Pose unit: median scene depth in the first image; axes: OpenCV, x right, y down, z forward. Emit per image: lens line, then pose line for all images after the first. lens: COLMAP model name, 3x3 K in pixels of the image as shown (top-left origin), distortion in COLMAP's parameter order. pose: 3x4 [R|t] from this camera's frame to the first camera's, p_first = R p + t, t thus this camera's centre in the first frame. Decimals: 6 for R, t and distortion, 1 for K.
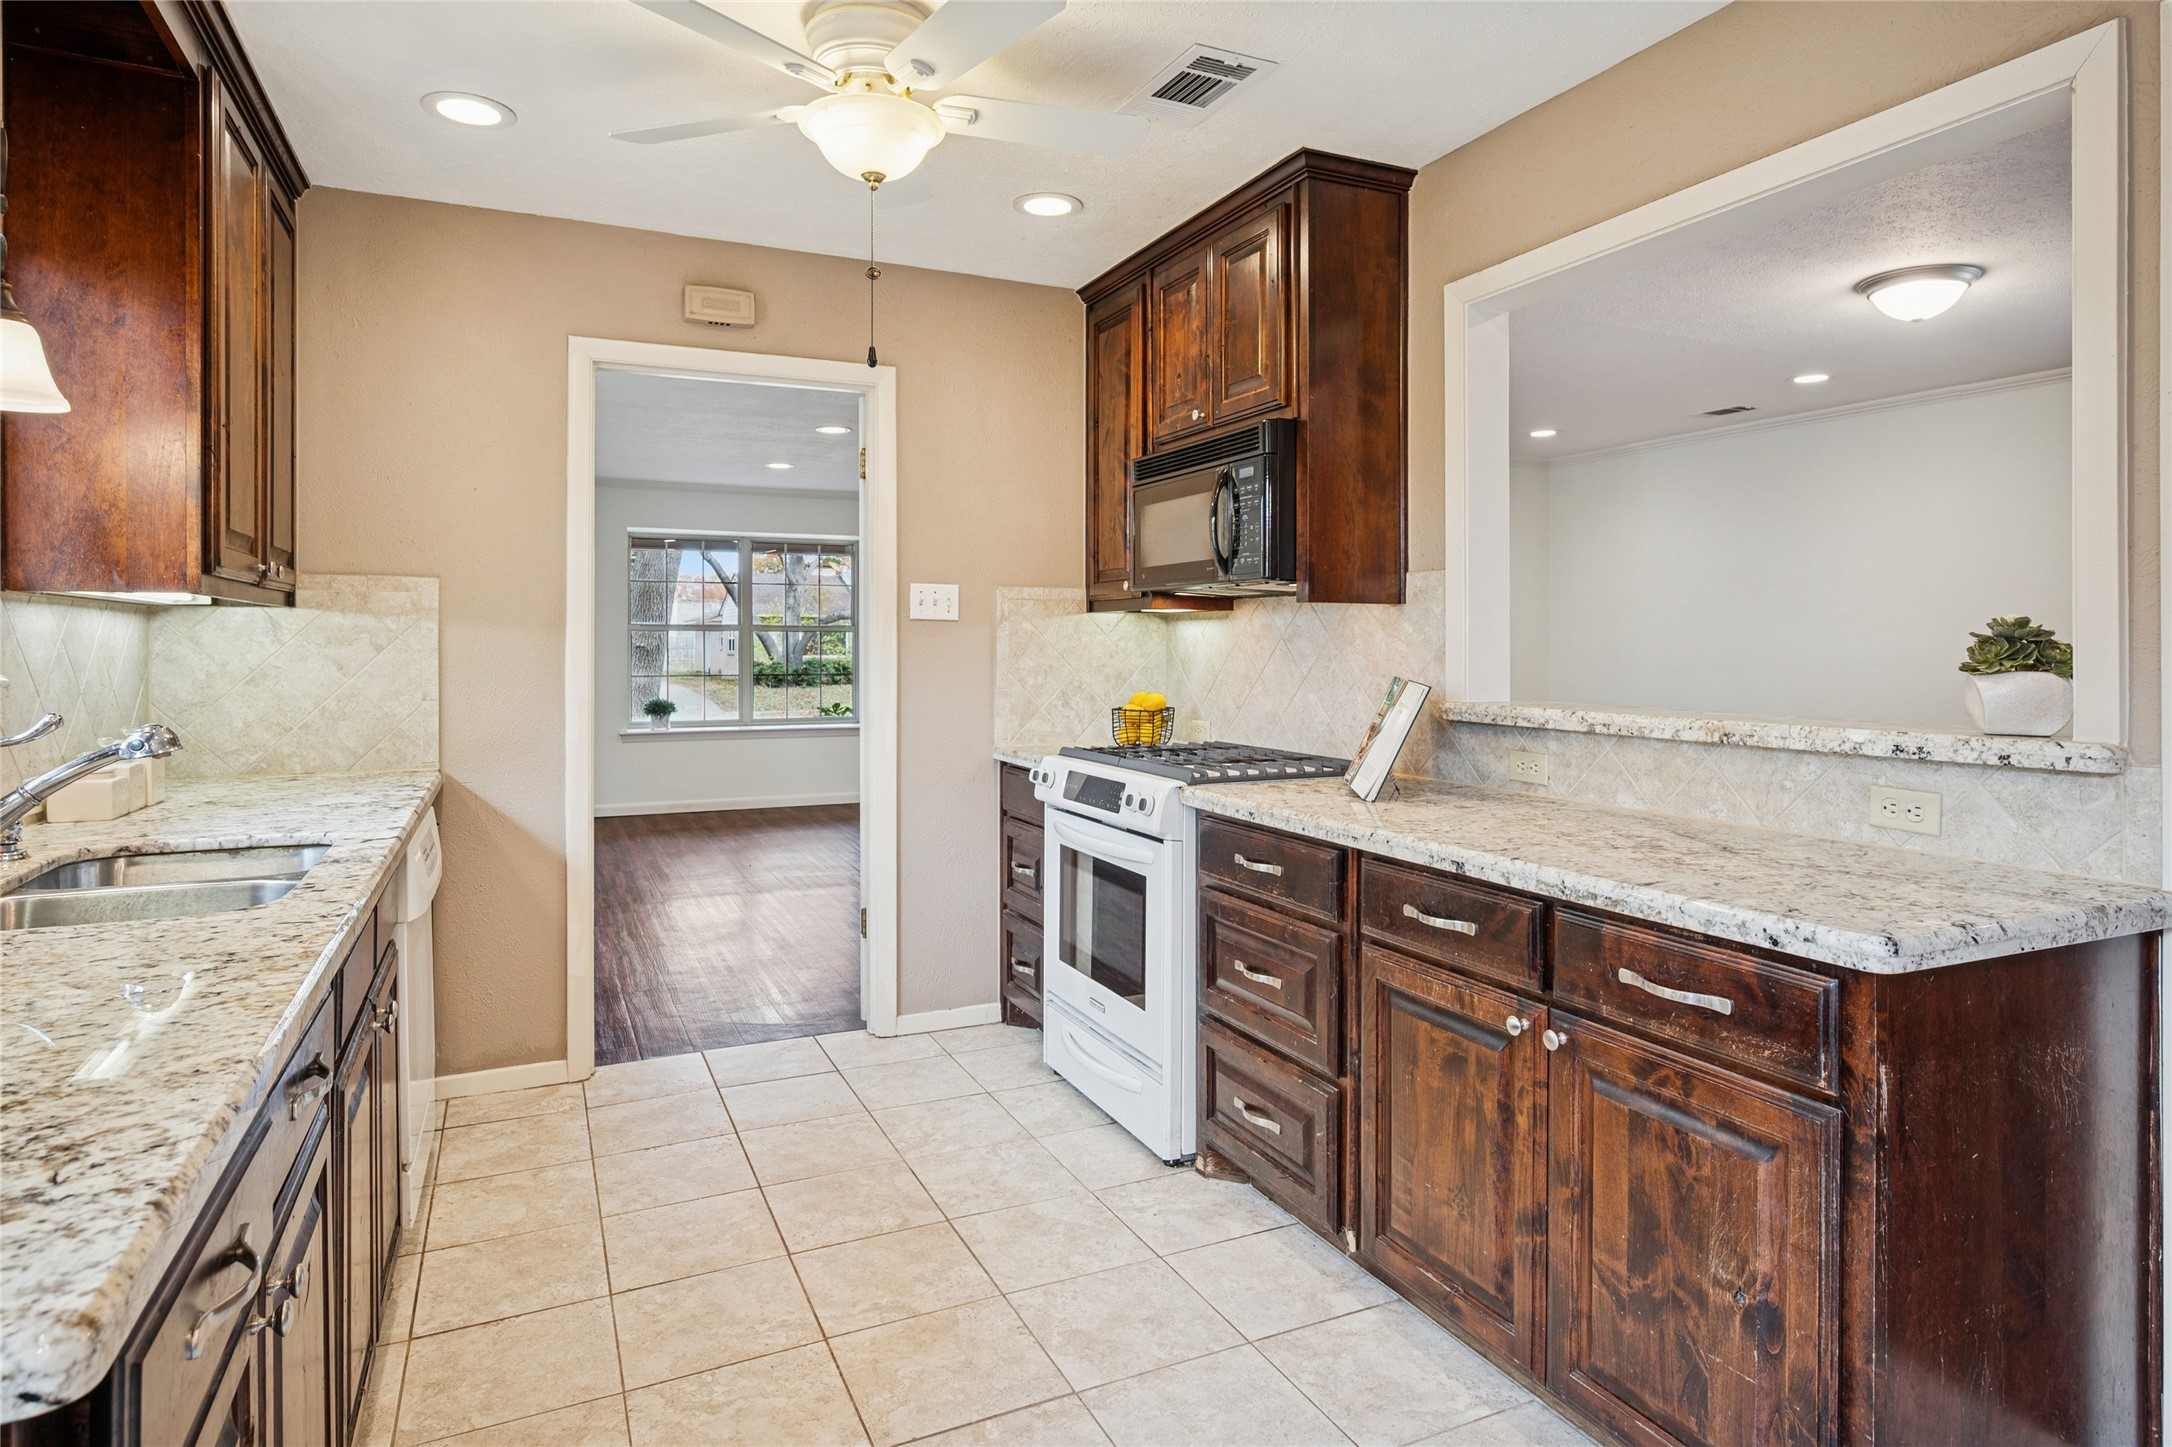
lens RADIAL K [[1244.9, 0, 1125.7], [0, 1244.9, 661.3], [0, 0, 1]] dist [0.000770, 0.001691]
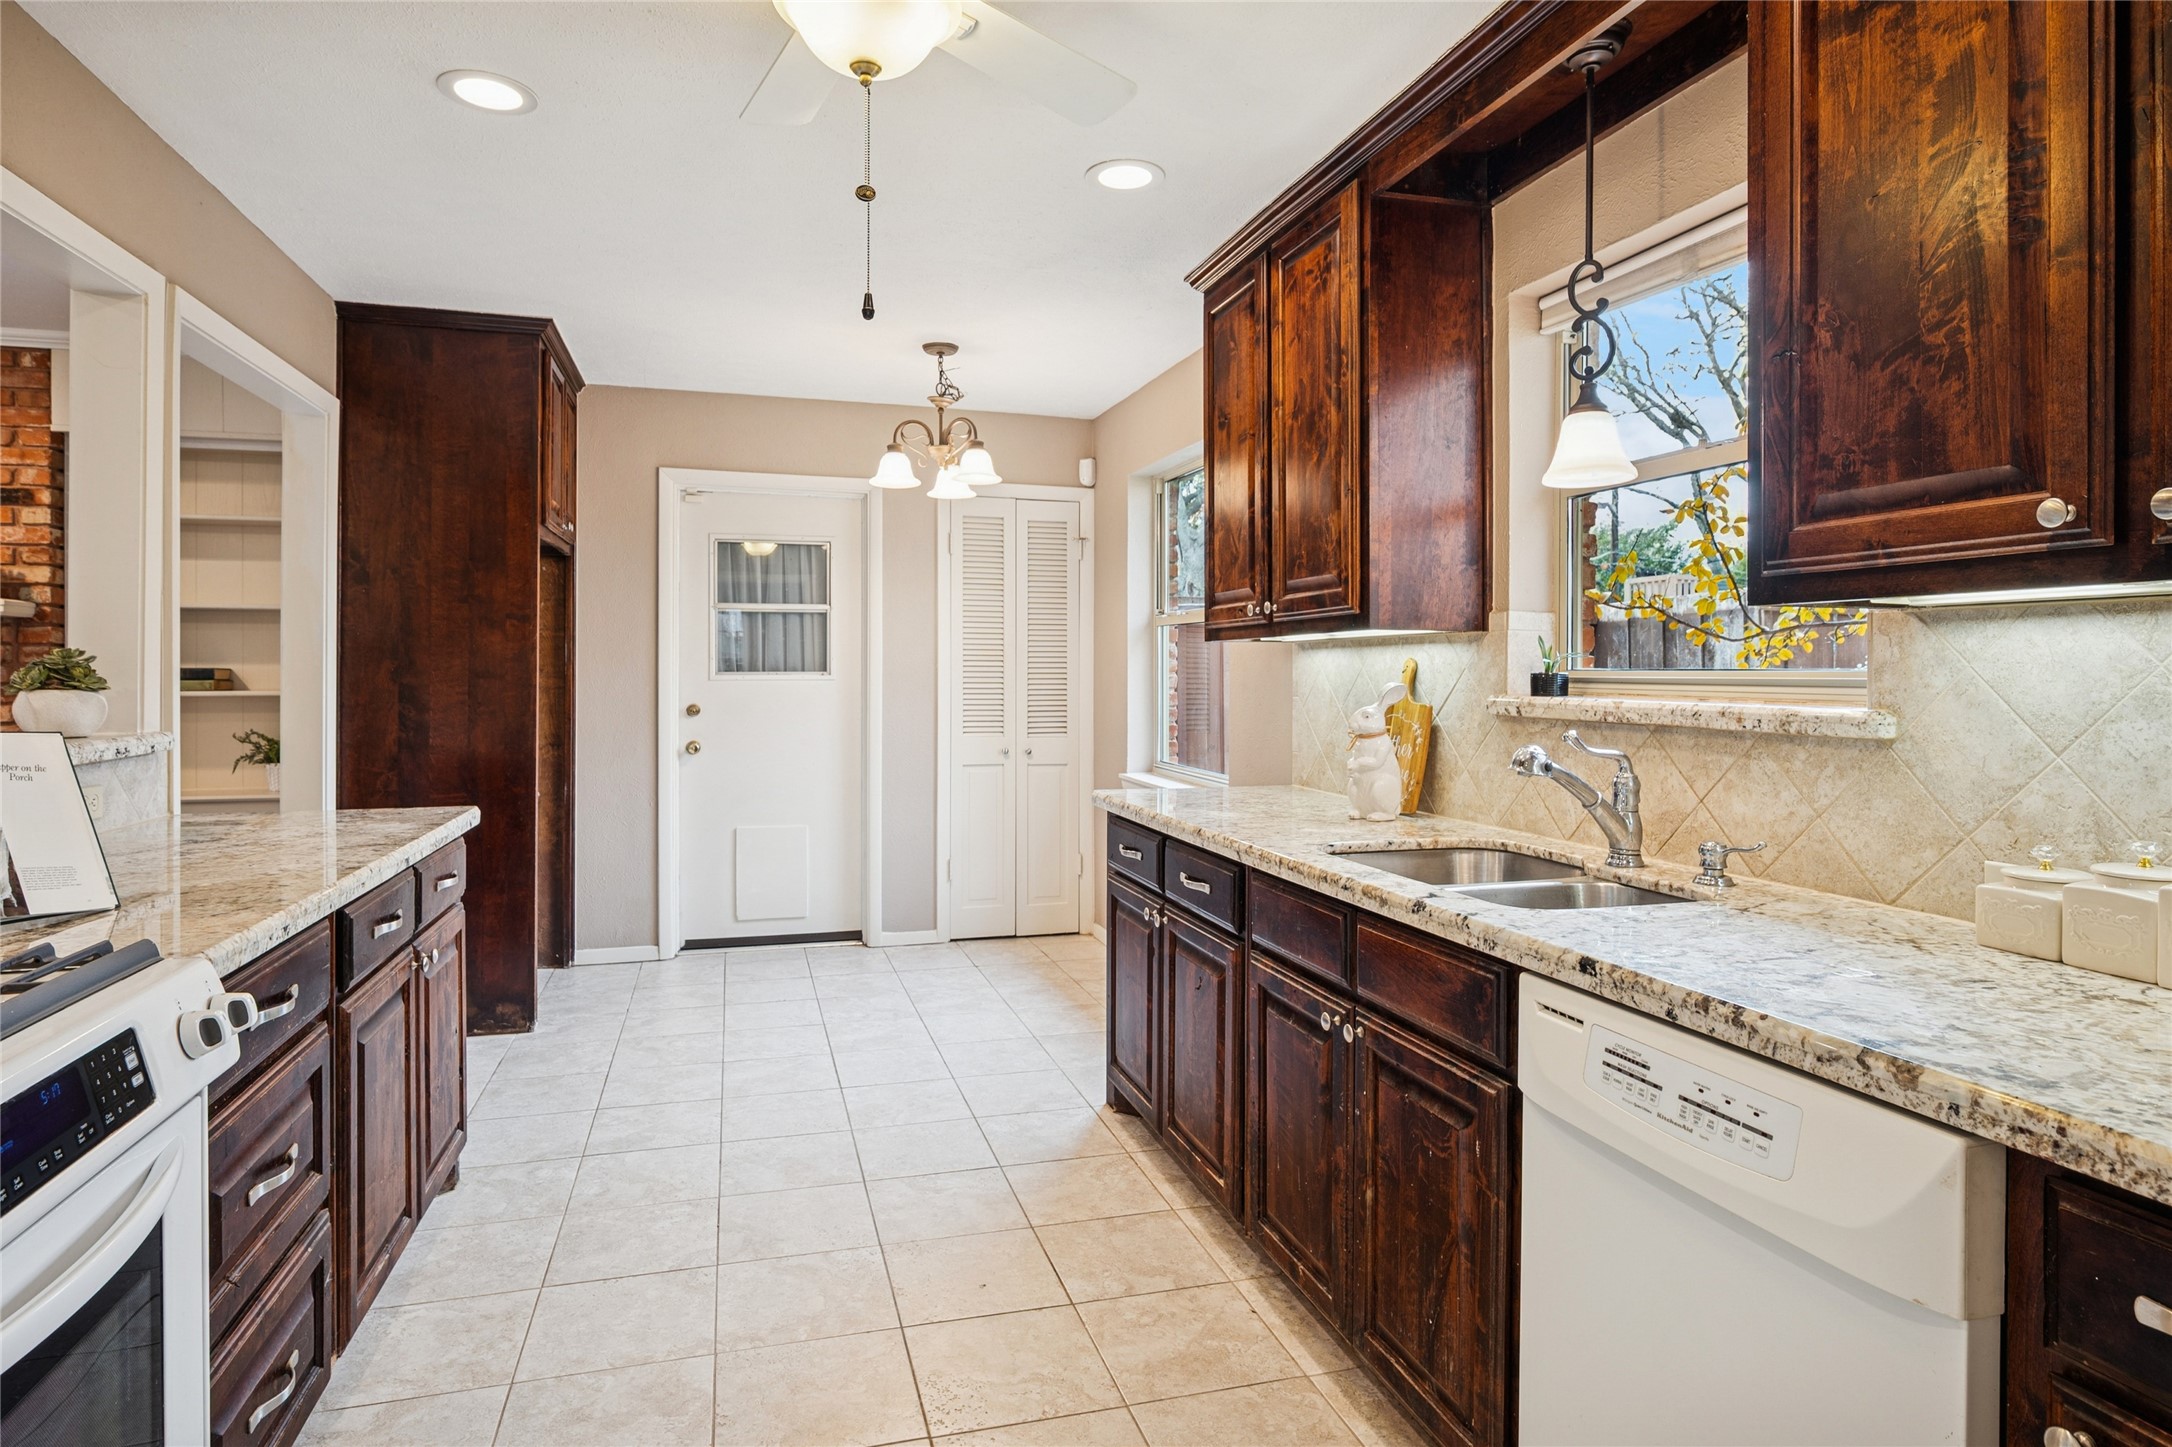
lens RADIAL K [[1244.9, 0, 1109.3], [0, 1244.9, 666.4], [0, 0, 1]] dist [0.000770, 0.001691]
pose [[-0.987852, -0.001821, 0.155384, -0.361690], [0.000215, 0.999914, 0.013086, -0.021198], [-0.155395, 0.012960, -0.987767, 1.324778]]
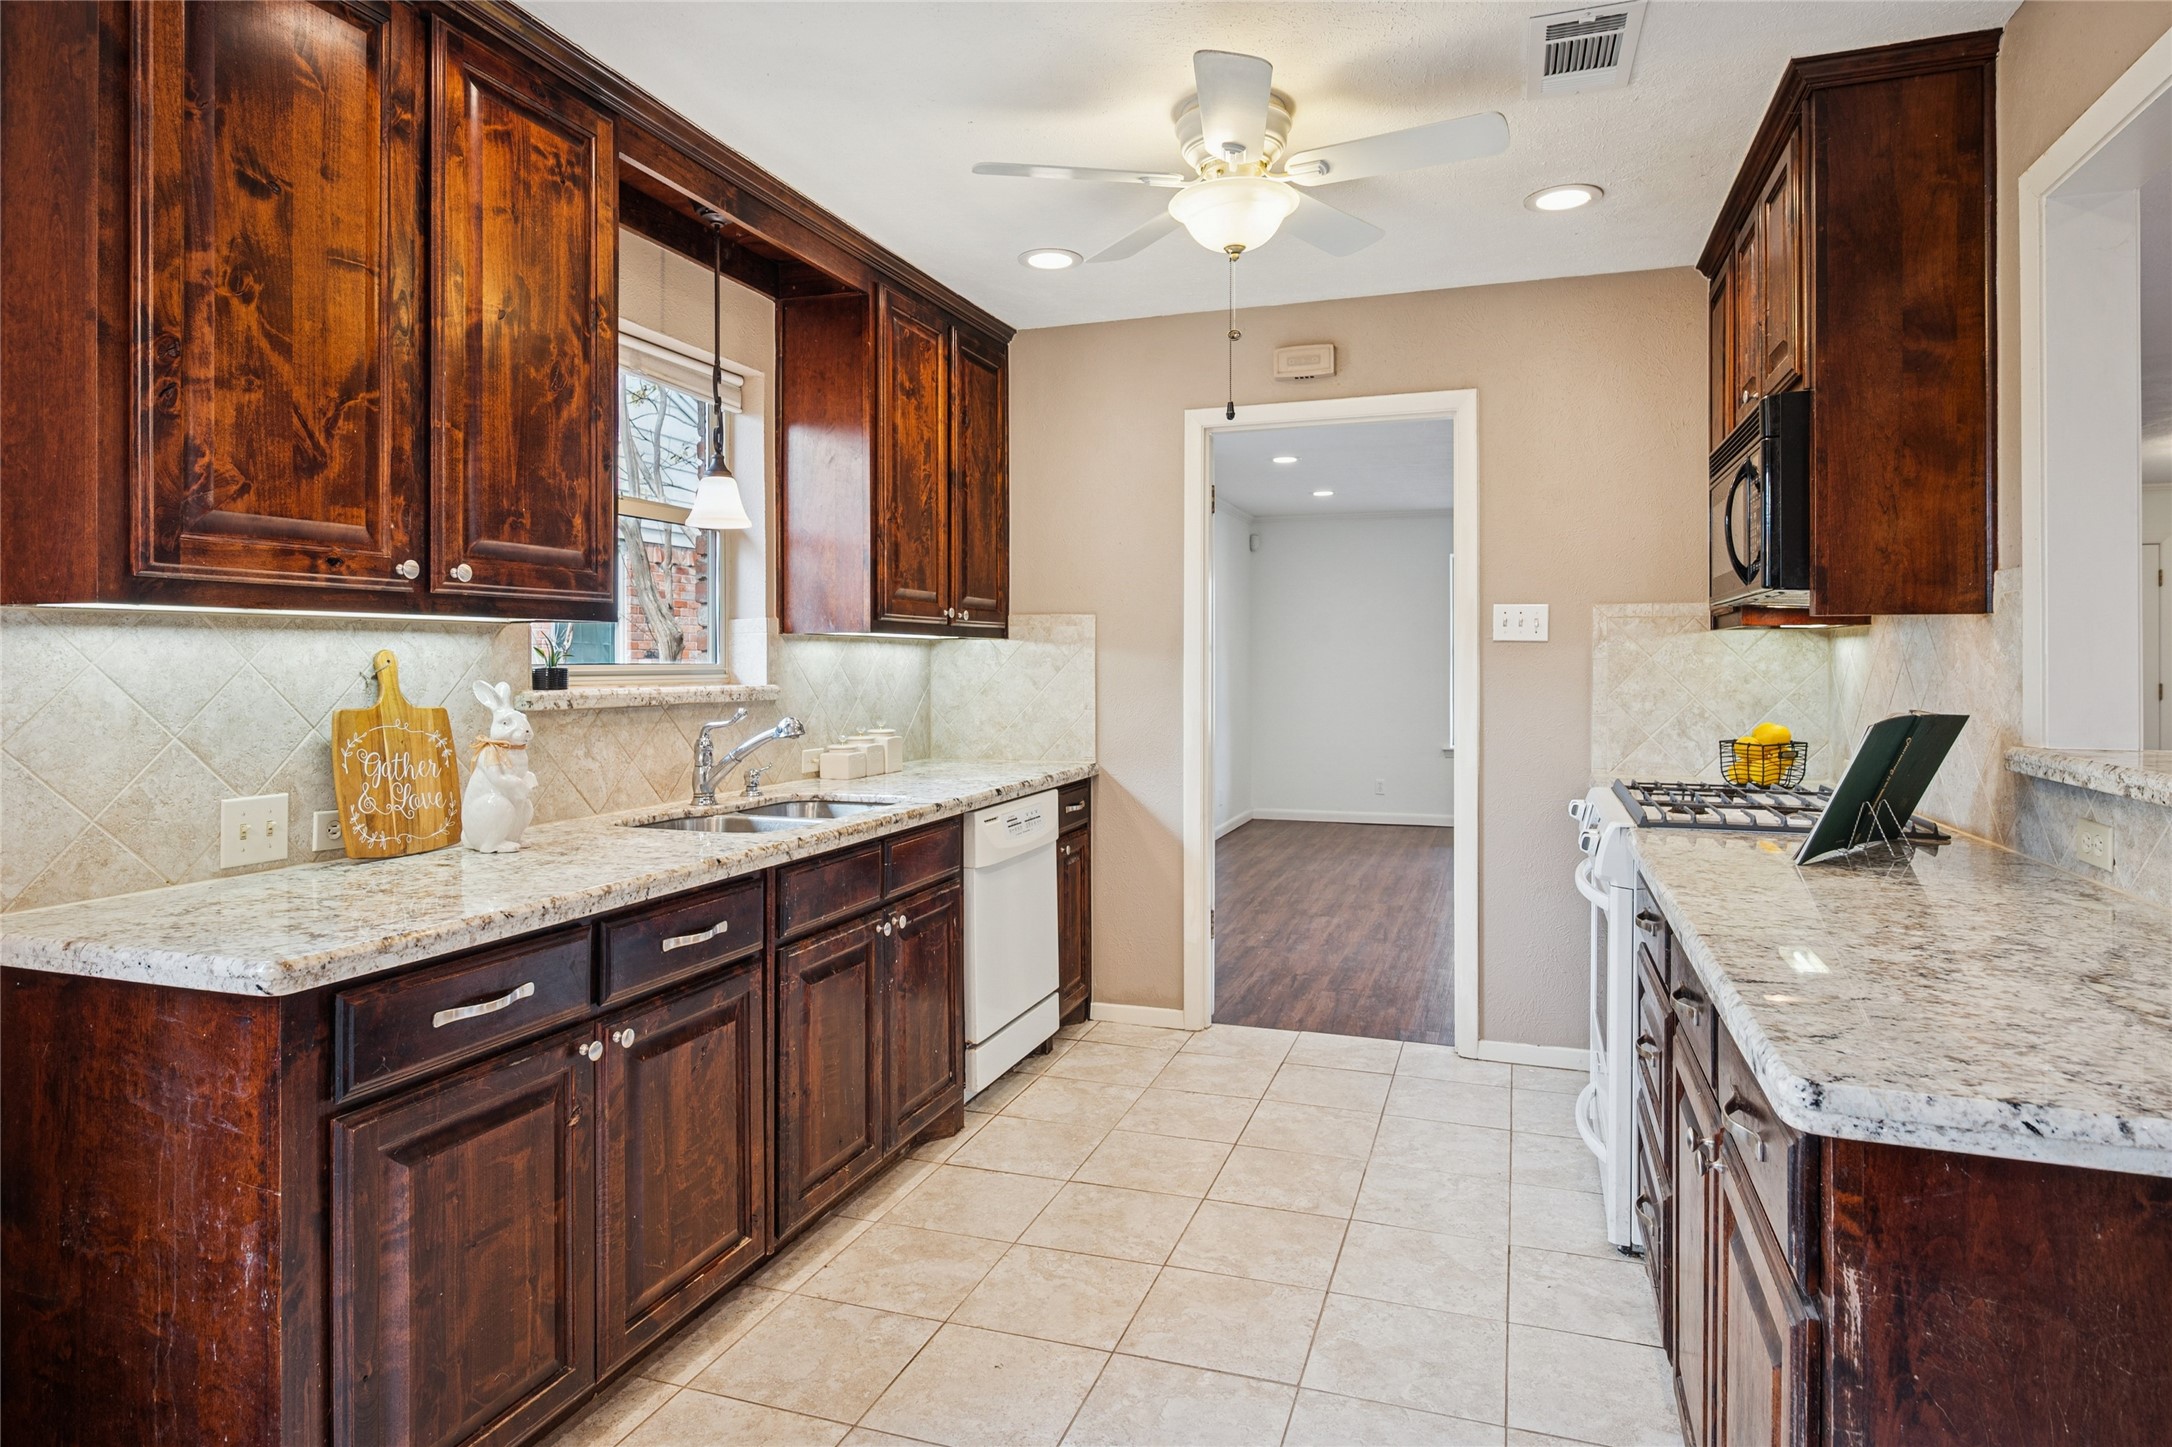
lens RADIAL K [[1244.9, 0, 1072.1], [0, 1244.9, 677.4], [0, 0, 1]] dist [0.000770, 0.001691]
pose [[0.700168, 0.007808, -0.713935, 0.371097], [-0.009607, 0.999953, 0.001514, -0.003712], [0.713913, 0.005799, 0.700210, 0.086483]]
